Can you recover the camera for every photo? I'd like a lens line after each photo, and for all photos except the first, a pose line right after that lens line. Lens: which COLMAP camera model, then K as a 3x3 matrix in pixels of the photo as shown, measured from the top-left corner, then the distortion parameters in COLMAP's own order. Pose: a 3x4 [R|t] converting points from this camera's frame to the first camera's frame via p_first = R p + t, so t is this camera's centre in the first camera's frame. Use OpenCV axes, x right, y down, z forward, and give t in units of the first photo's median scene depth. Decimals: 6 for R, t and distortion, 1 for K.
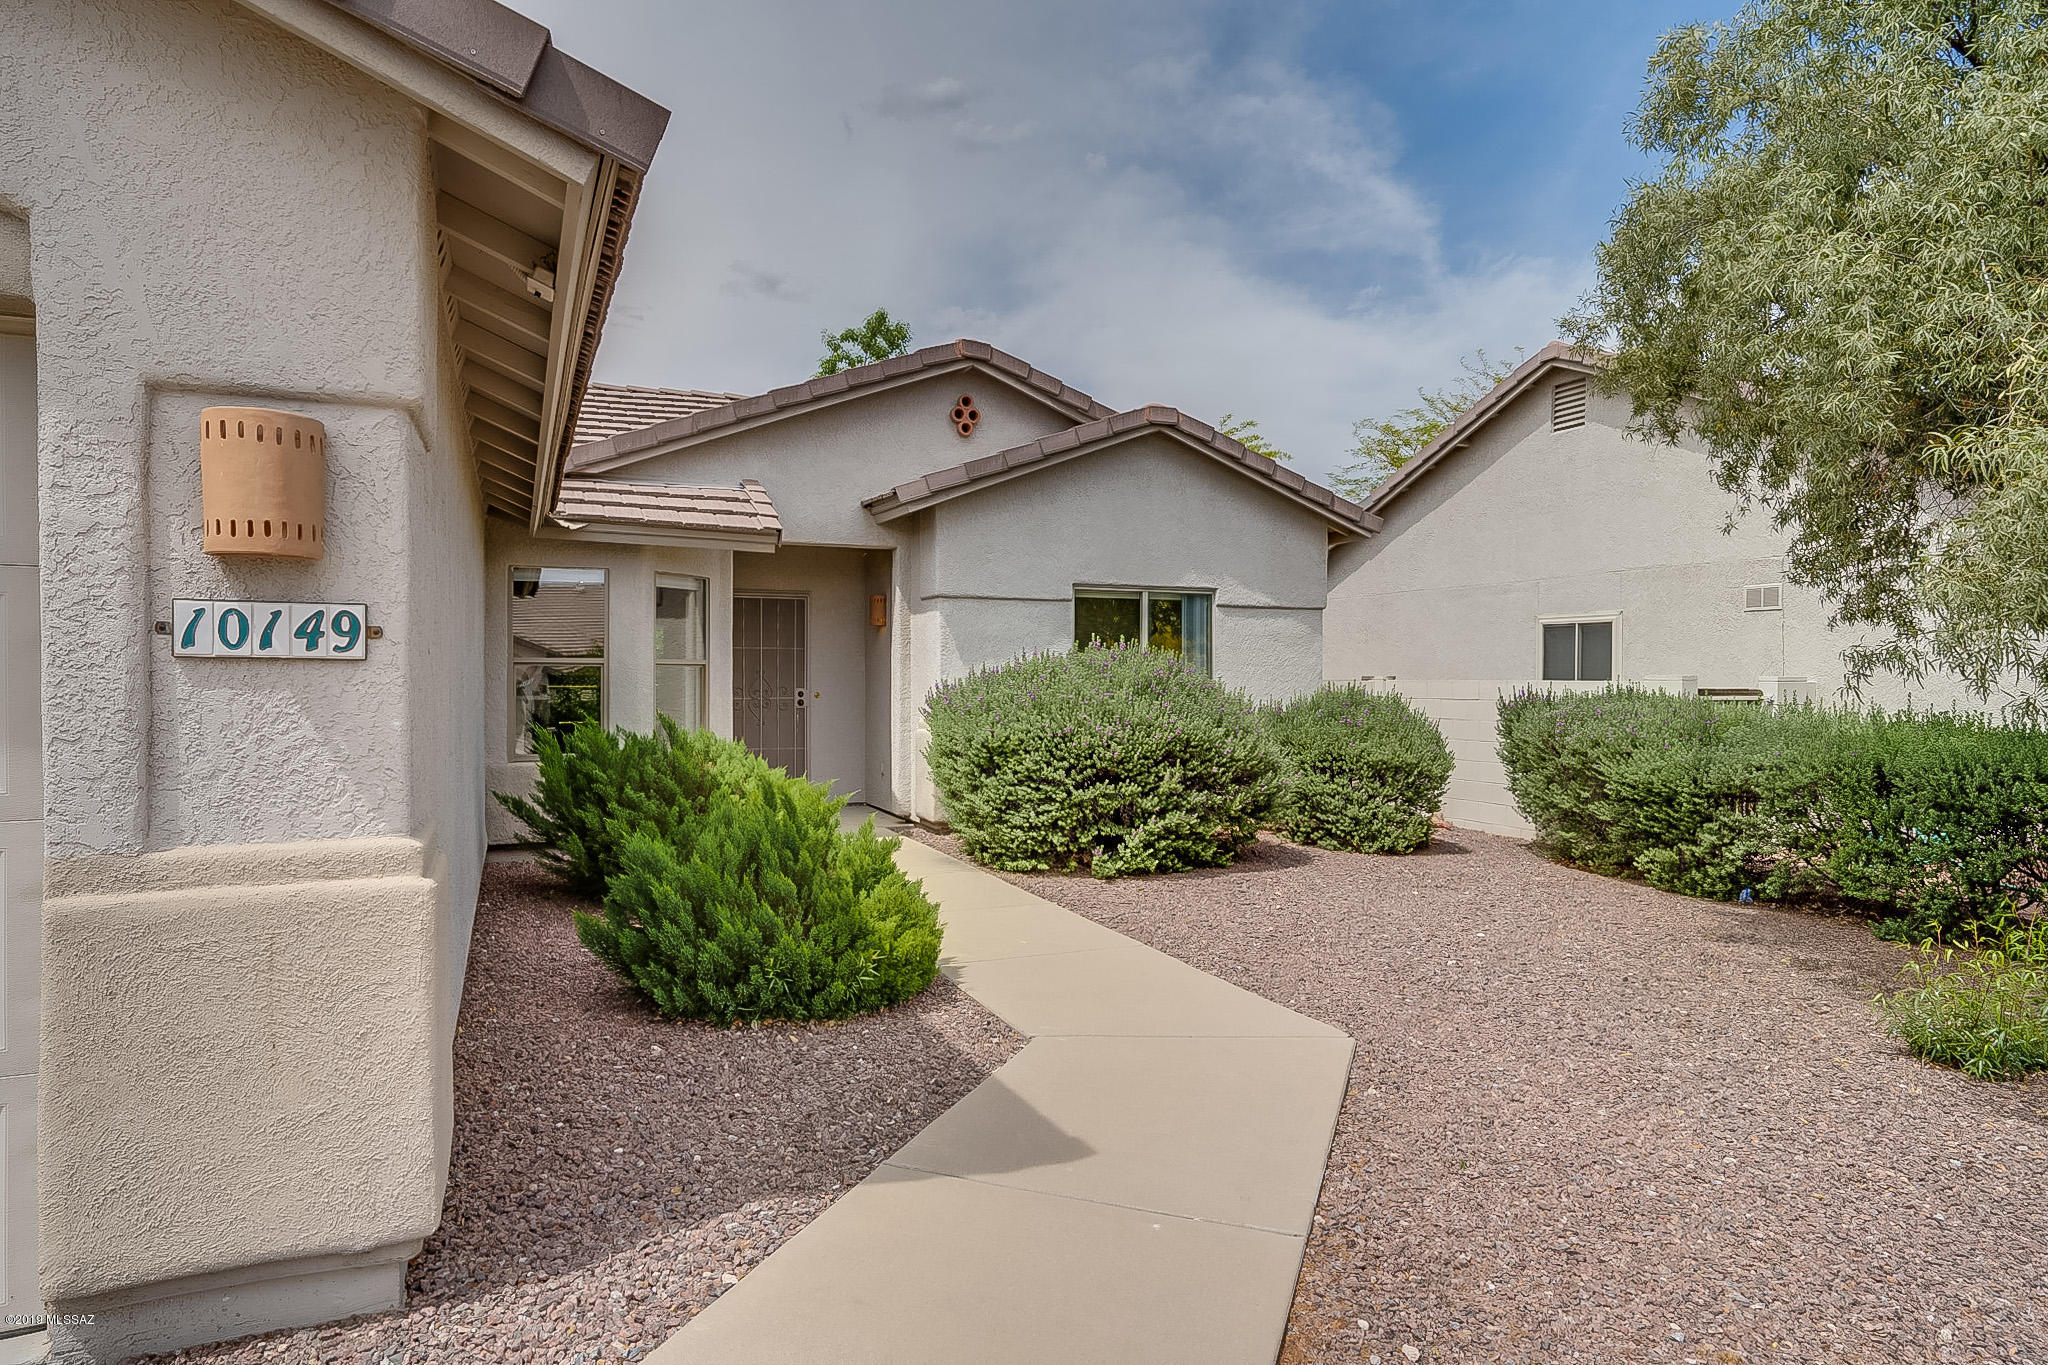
lens RADIAL K [[1206.9, 0, 1025.2], [0, 1206.9, 690.0], [0, 0, 1]] dist [-0.040355, 0.042071]
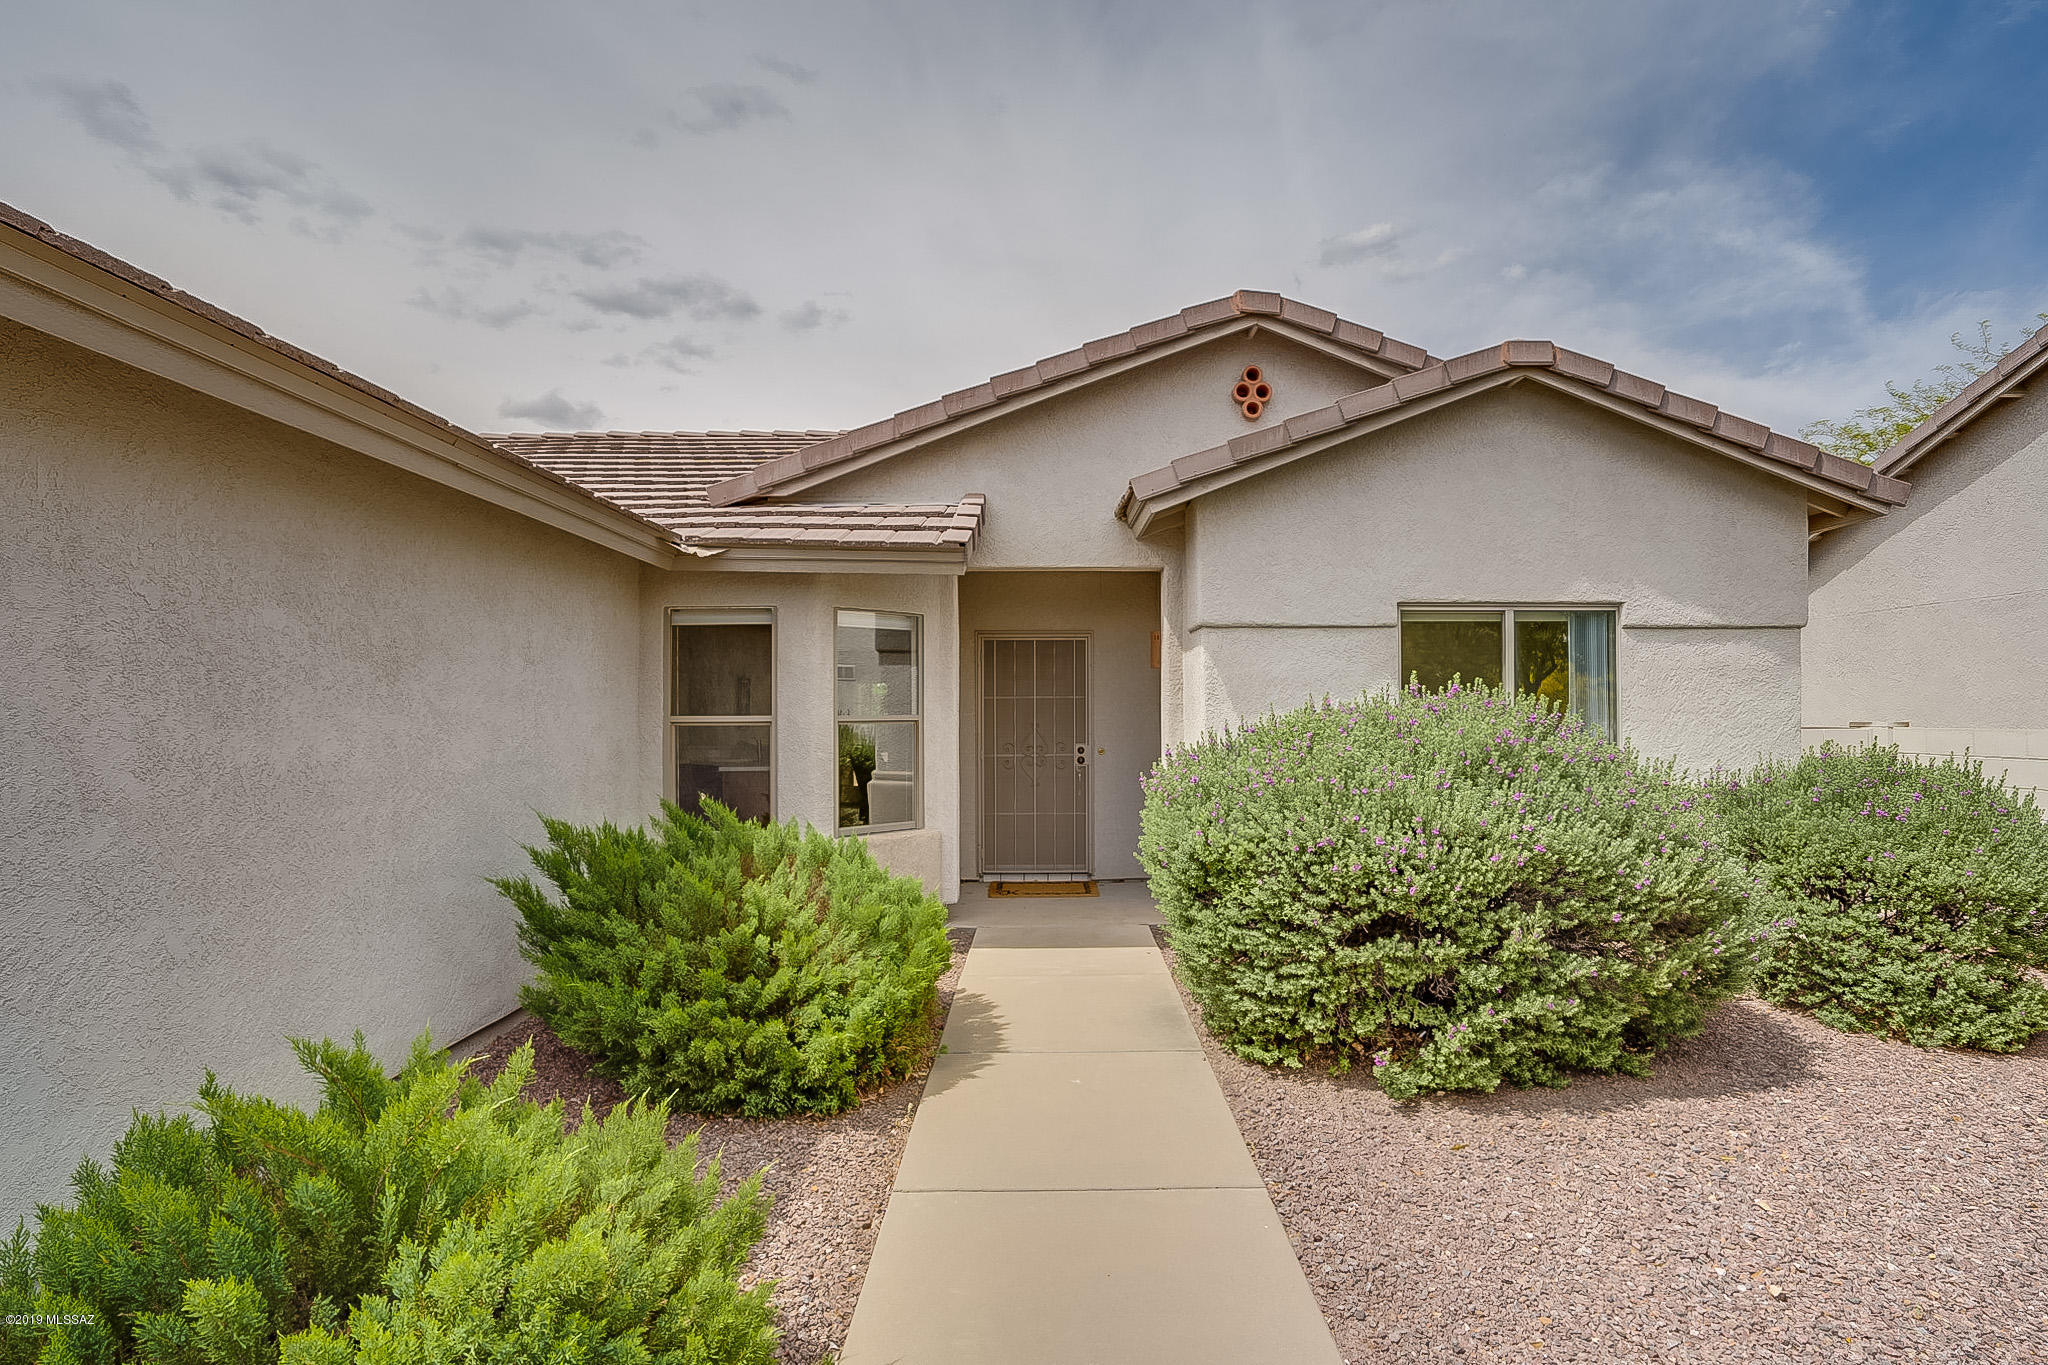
lens RADIAL K [[960.3, 0, 1072.2], [0, 960.3, 713.9], [0, 0, 1]] dist [-0.057939, 0.027246]
pose [[0.929229, -0.008719, -0.369402, 0.087559], [0.005240, 0.999932, -0.010420, -0.021849], [0.369467, 0.007747, 0.929211, 0.515011]]
